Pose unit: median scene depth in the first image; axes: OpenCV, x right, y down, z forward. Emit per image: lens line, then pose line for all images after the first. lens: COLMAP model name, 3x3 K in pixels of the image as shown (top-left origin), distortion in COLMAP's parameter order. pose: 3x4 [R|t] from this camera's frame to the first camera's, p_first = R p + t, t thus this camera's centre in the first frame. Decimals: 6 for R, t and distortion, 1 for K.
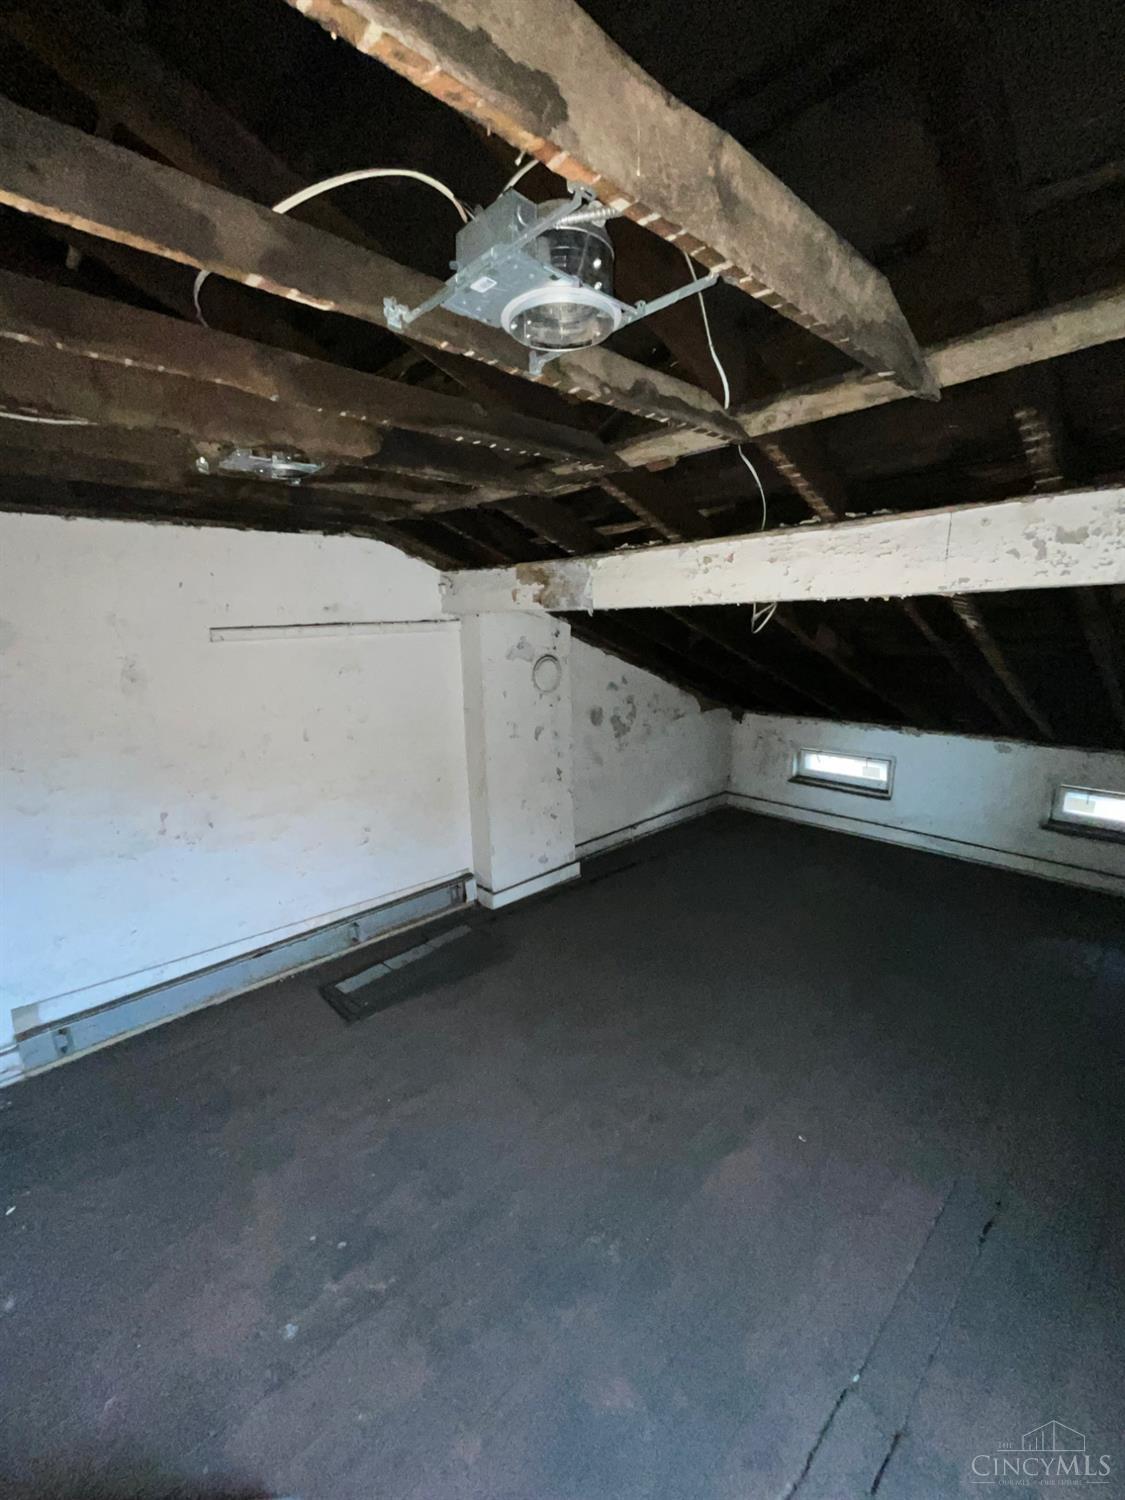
lens RADIAL K [[603.3, 0, 561.1], [0, 603.3, 750.2], [0, 0, 1]] dist [0.003033, -0.000130]
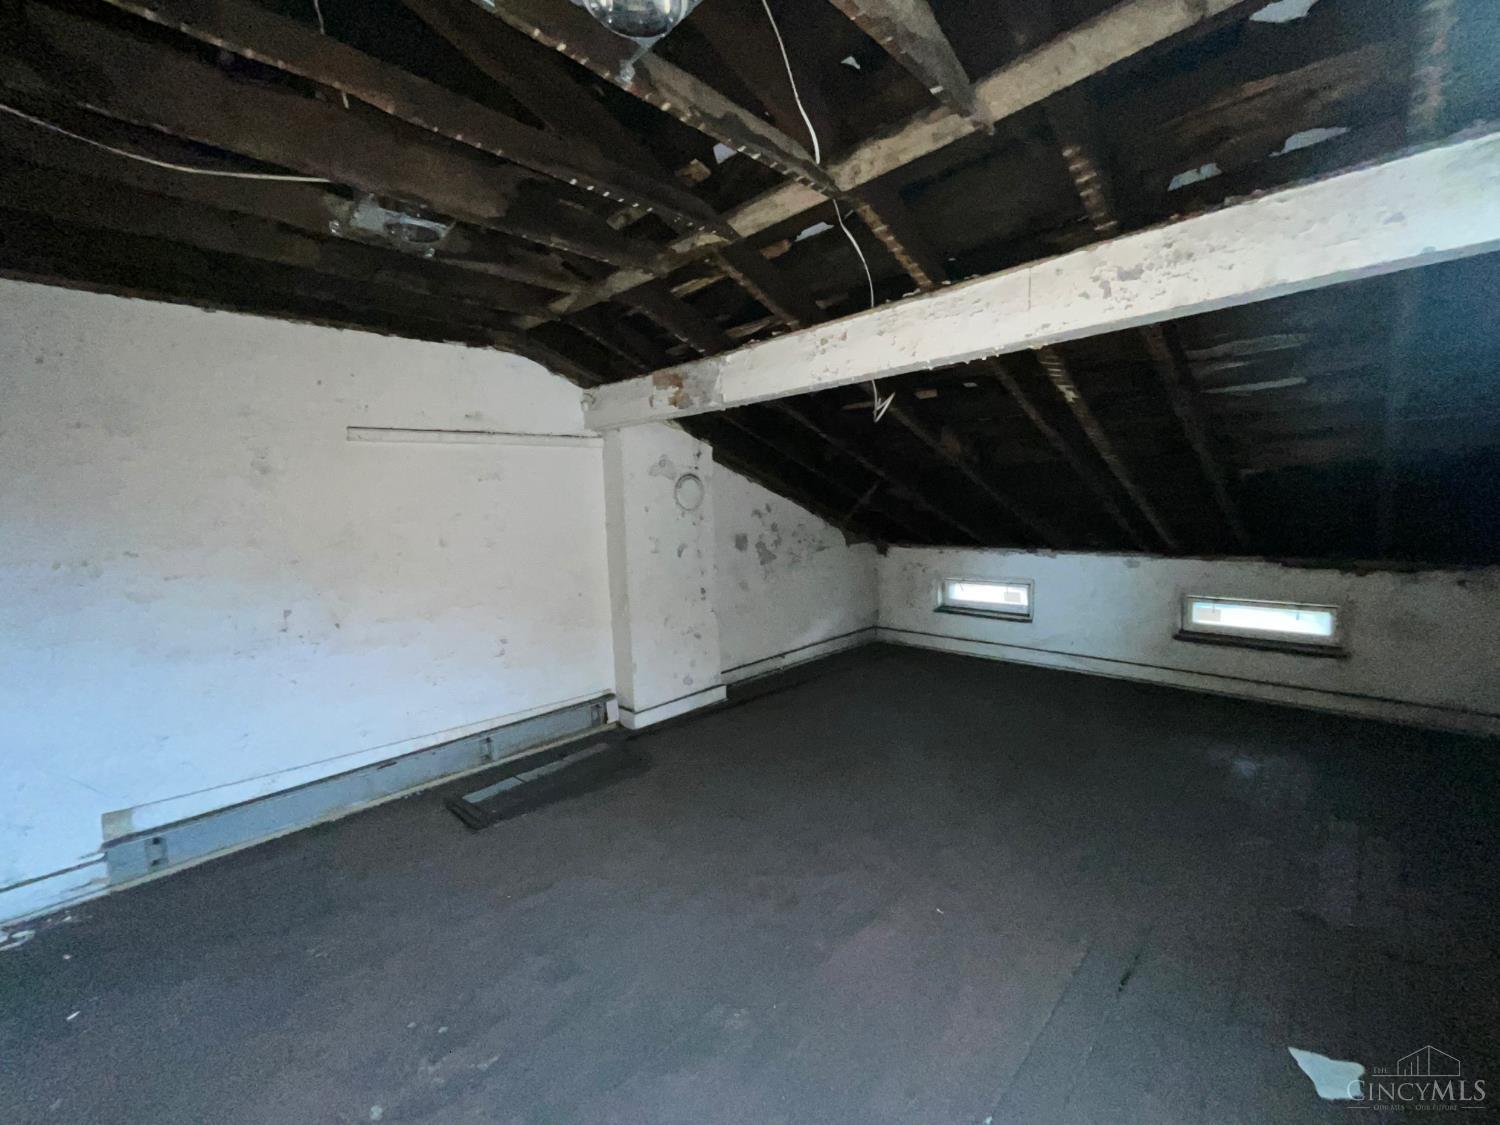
lens RADIAL K [[603.3, 0, 749.0], [0, 603.3, 559.7], [0, 0, 1]] dist [0.003033, -0.000130]
pose [[0.999059, -0.012393, 0.041570, 0.045766], [0.017013, 0.993484, -0.112694, 0.140202], [-0.039903, 0.113296, 0.992760, -0.007287]]
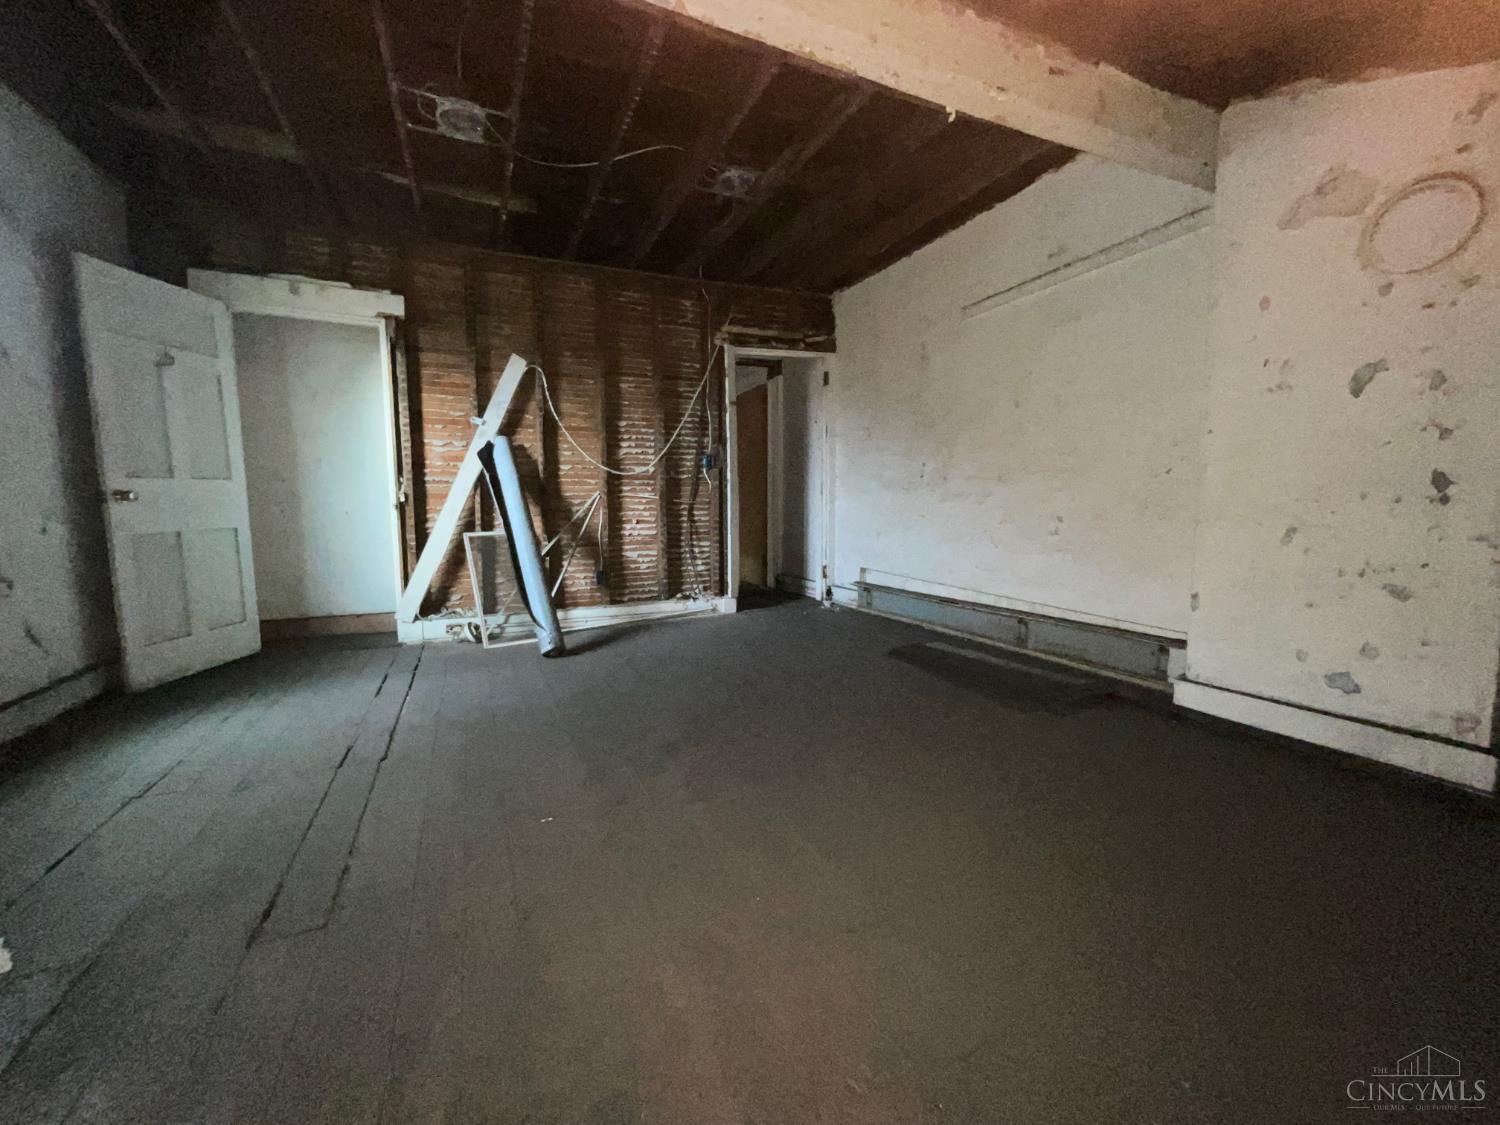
lens RADIAL K [[603.3, 0, 752.7], [0, 603.3, 565.7], [0, 0, 1]] dist [0.003033, -0.000130]
pose [[-0.285772, 0.124681, -0.950152, 0.713239], [-0.190966, 0.964205, 0.183961, 0.144729], [0.939077, 0.234017, -0.251733, 0.990696]]
